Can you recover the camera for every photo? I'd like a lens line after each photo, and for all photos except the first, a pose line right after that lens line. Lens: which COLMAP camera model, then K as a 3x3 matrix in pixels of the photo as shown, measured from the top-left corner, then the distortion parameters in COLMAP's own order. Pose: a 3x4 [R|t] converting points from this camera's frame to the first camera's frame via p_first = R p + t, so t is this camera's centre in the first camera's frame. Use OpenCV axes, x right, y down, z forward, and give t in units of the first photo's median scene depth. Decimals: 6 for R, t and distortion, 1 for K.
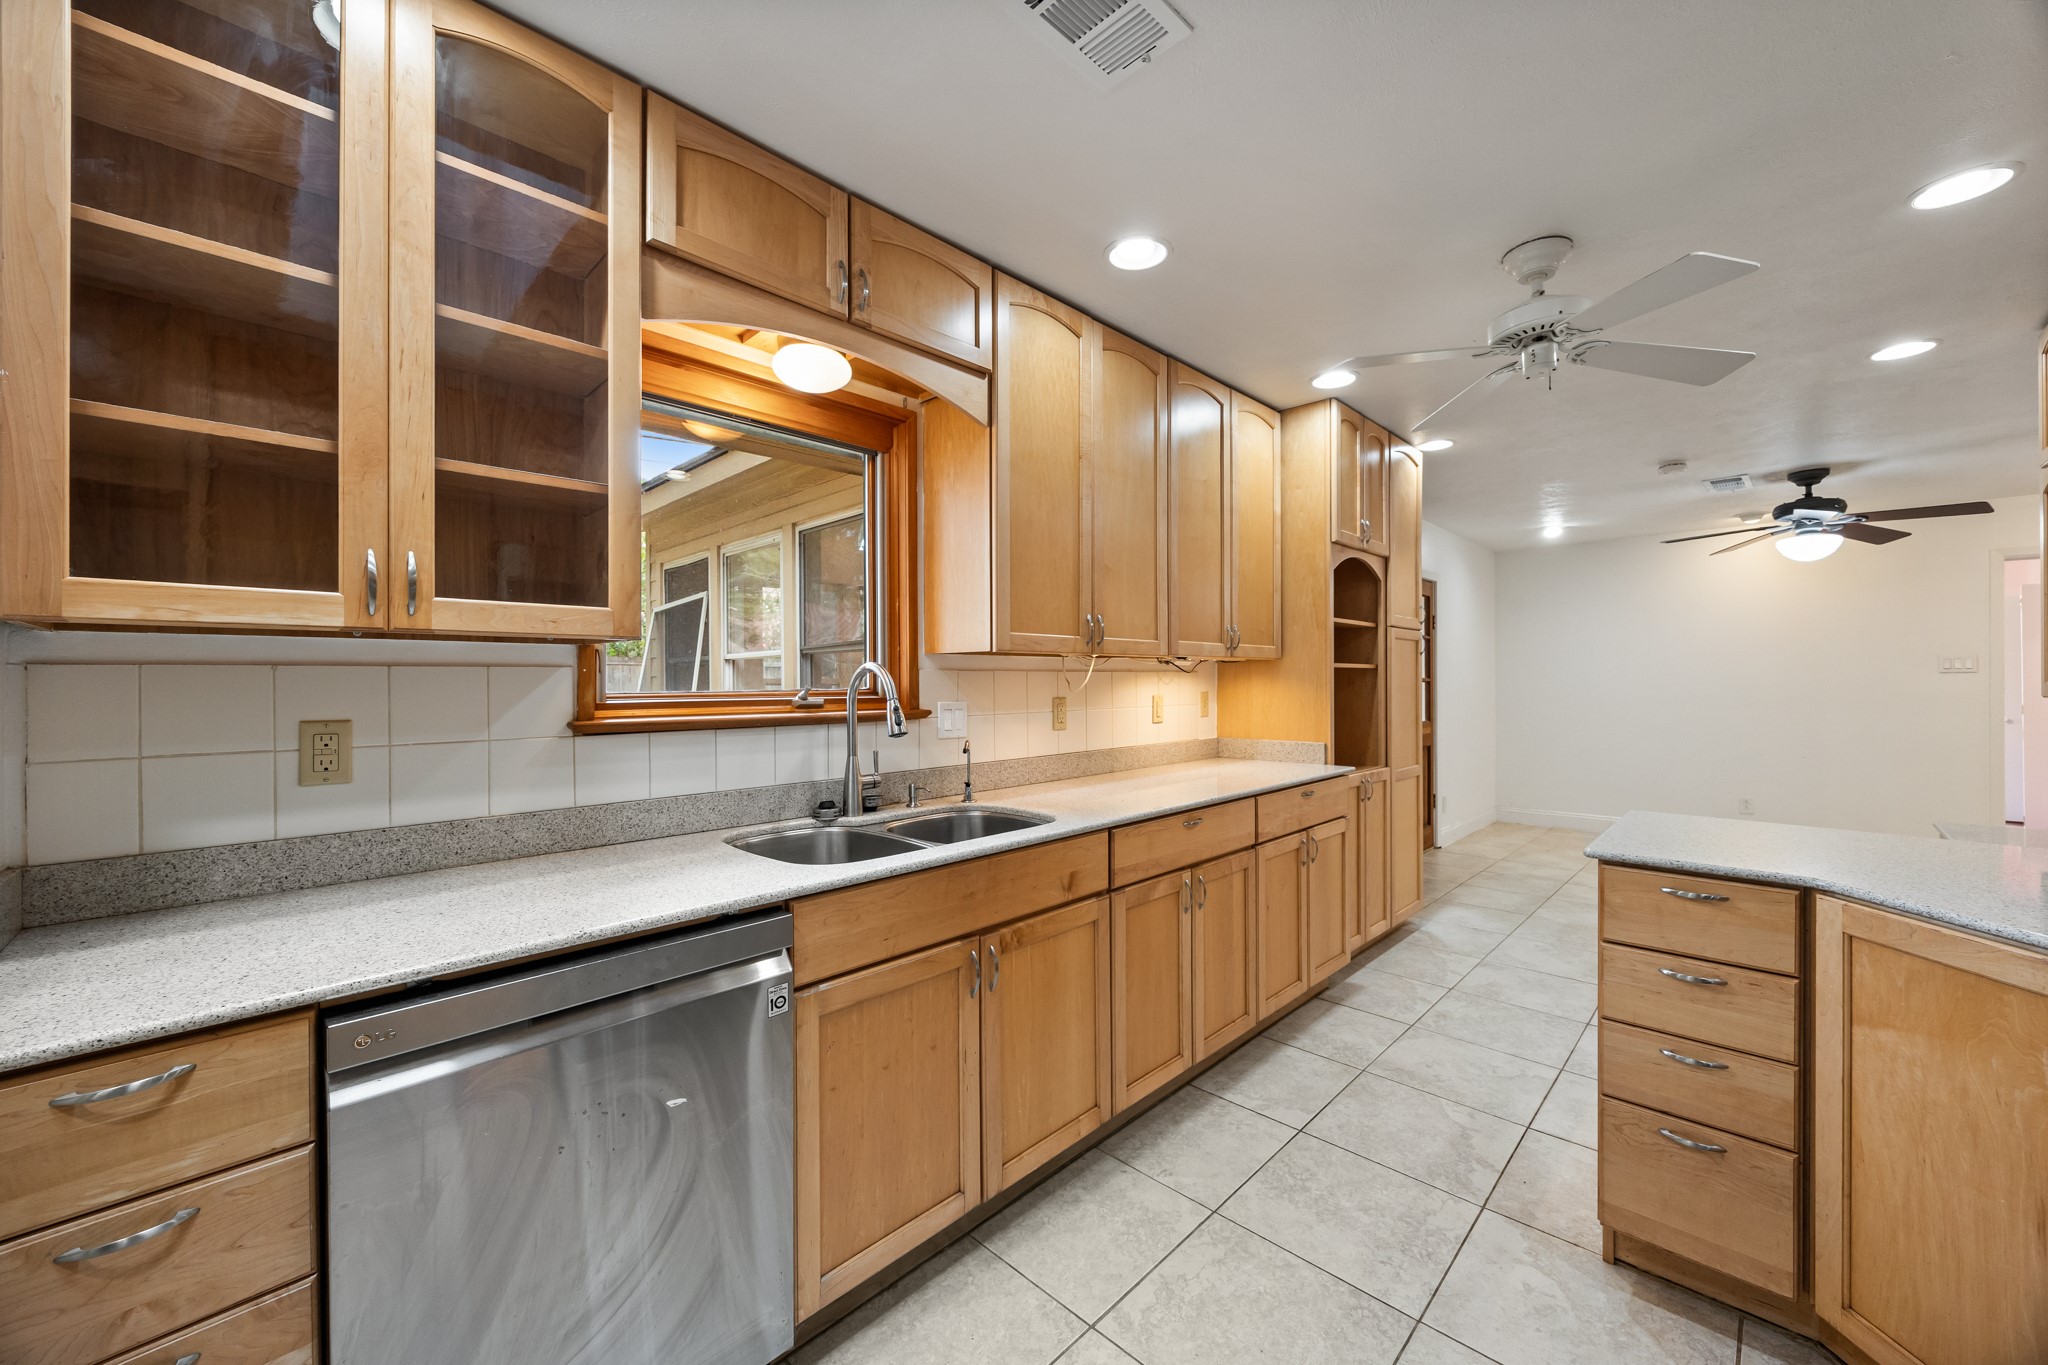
lens RADIAL K [[779.6, 0, 1028.5], [0, 779.6, 676.7], [0, 0, 1]] dist [-0.002330, 0.000231]
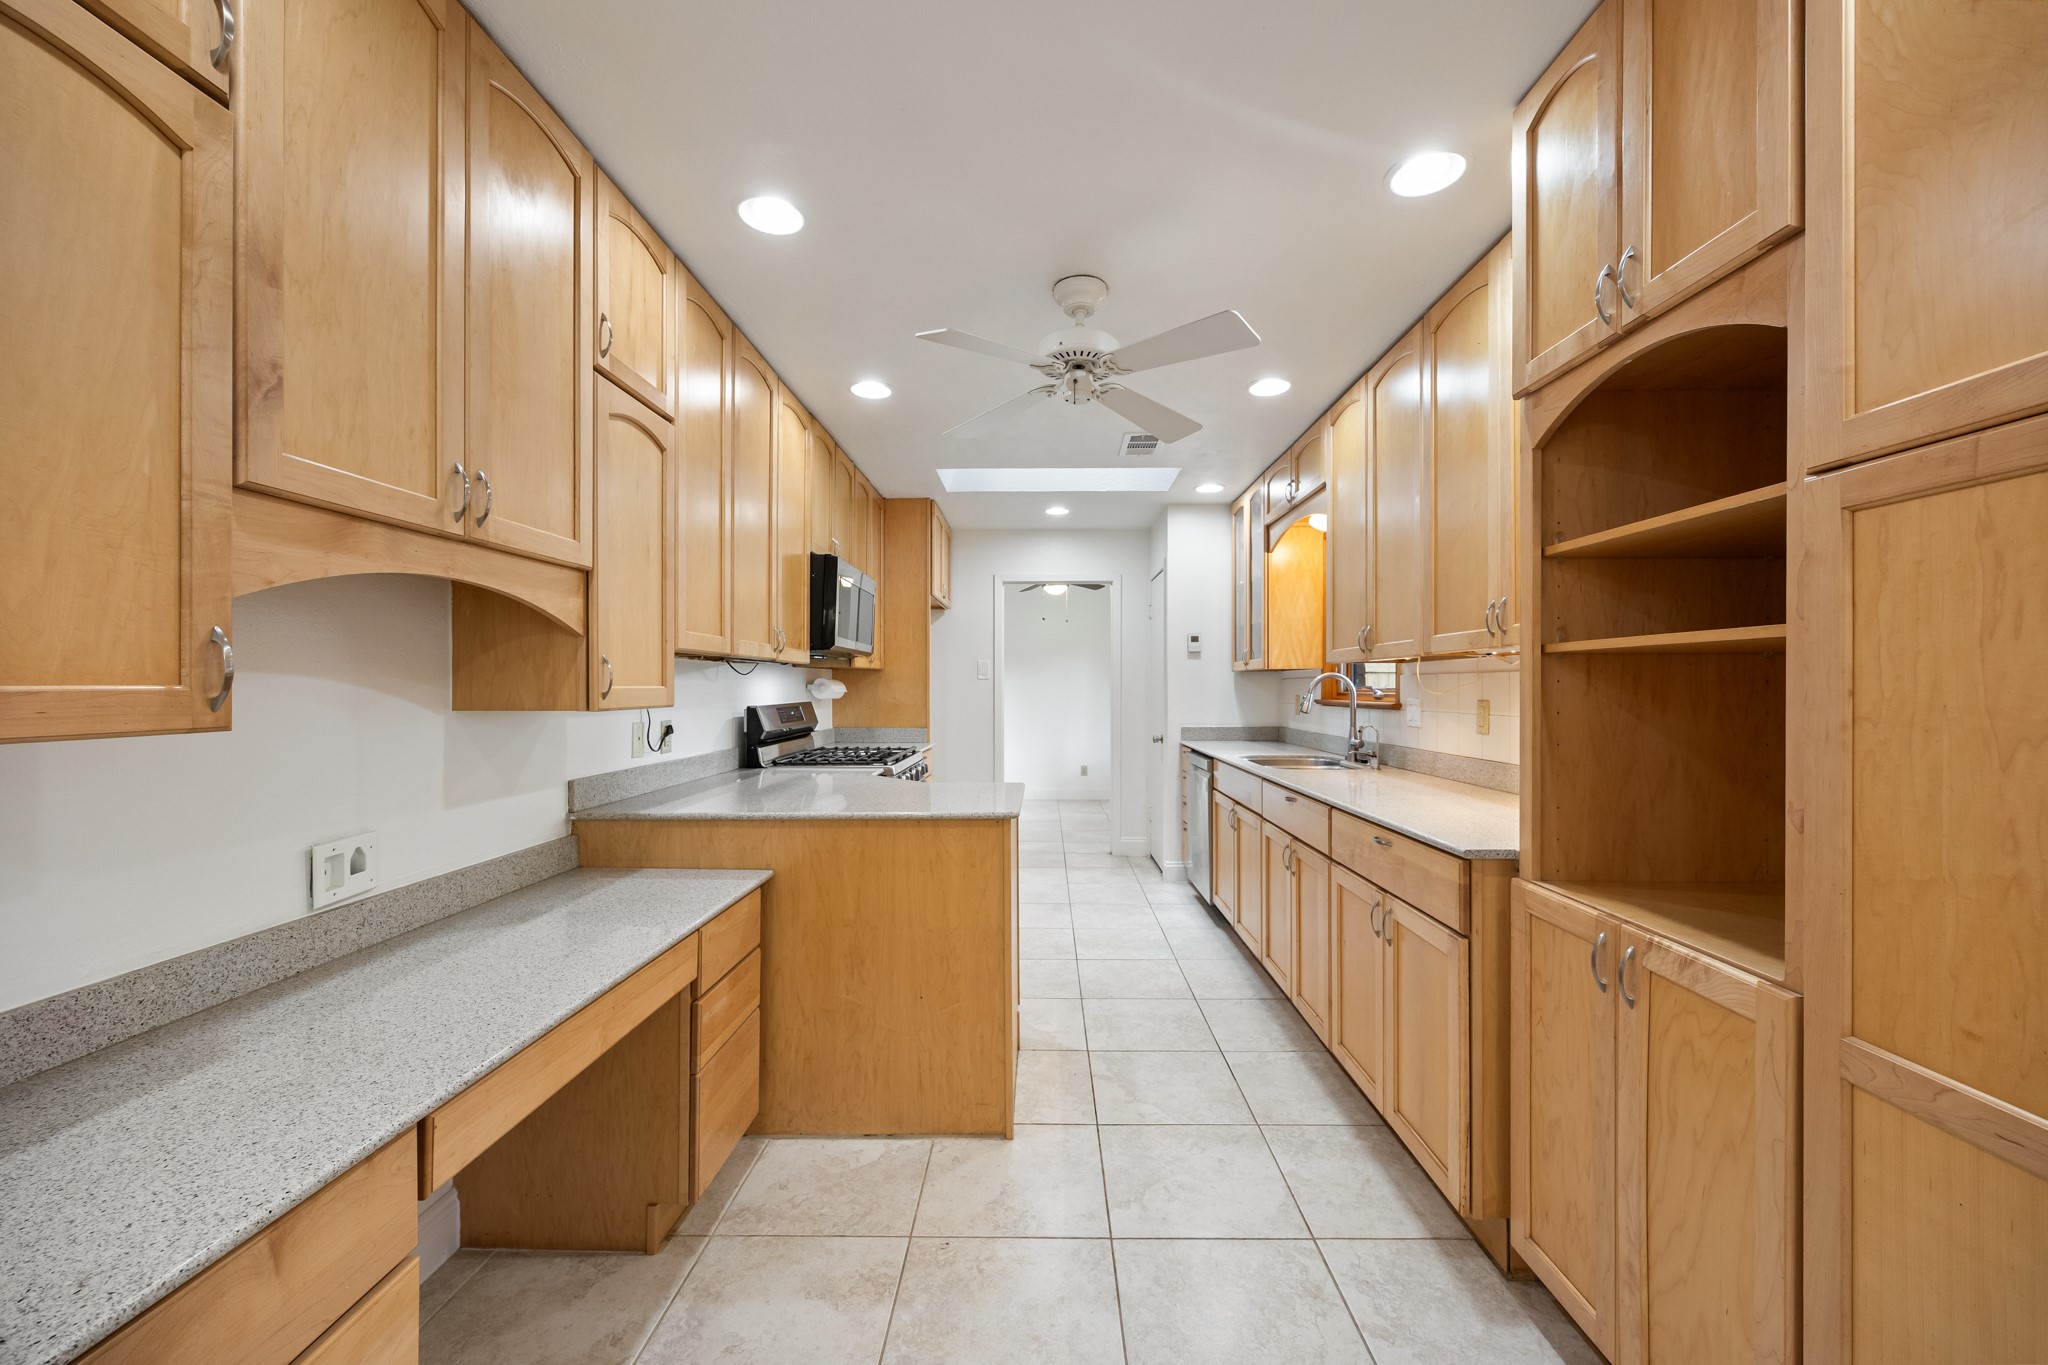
lens RADIAL K [[781.3, 0, 1031.3], [0, 781.3, 683.3], [0, 0, 1]] dist [-0.001989, 0.000197]
pose [[-0.725858, 0.002303, -0.687841, 1.432614], [0.005877, 0.999979, -0.002854, 0.006843], [0.687820, -0.006114, -0.725856, 1.718151]]
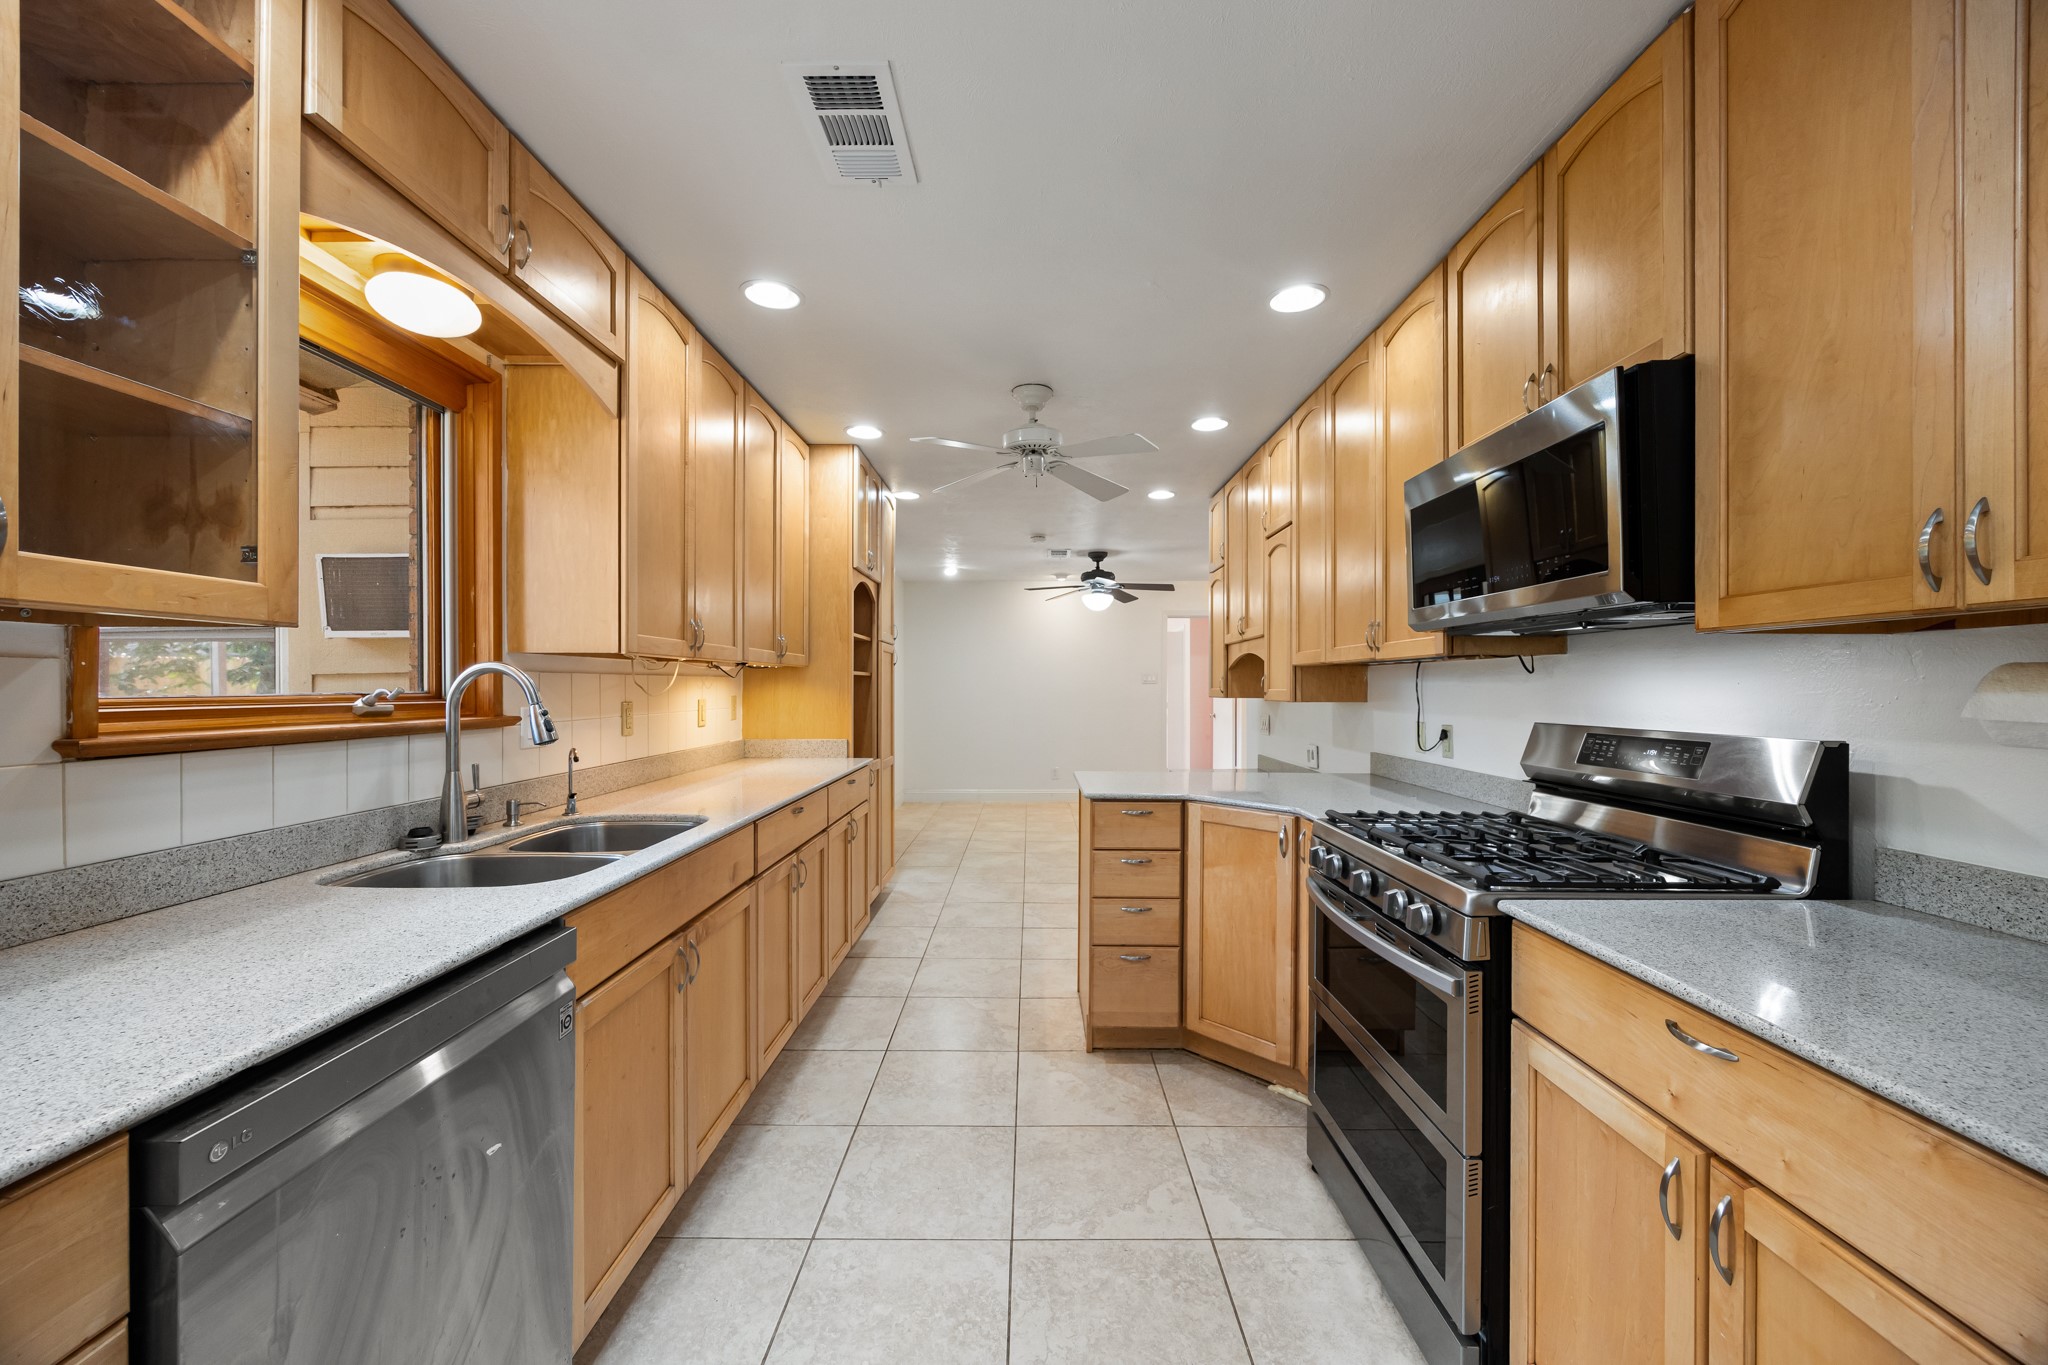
lens RADIAL K [[781.3, 0, 1031.3], [0, 781.3, 683.3], [0, 0, 1]] dist [-0.001989, 0.000197]
pose [[0.715311, 0.008066, 0.698760, -0.362104], [-0.008606, 0.999959, -0.002733, 0.002916], [-0.698753, -0.004059, 0.715351, -0.043135]]
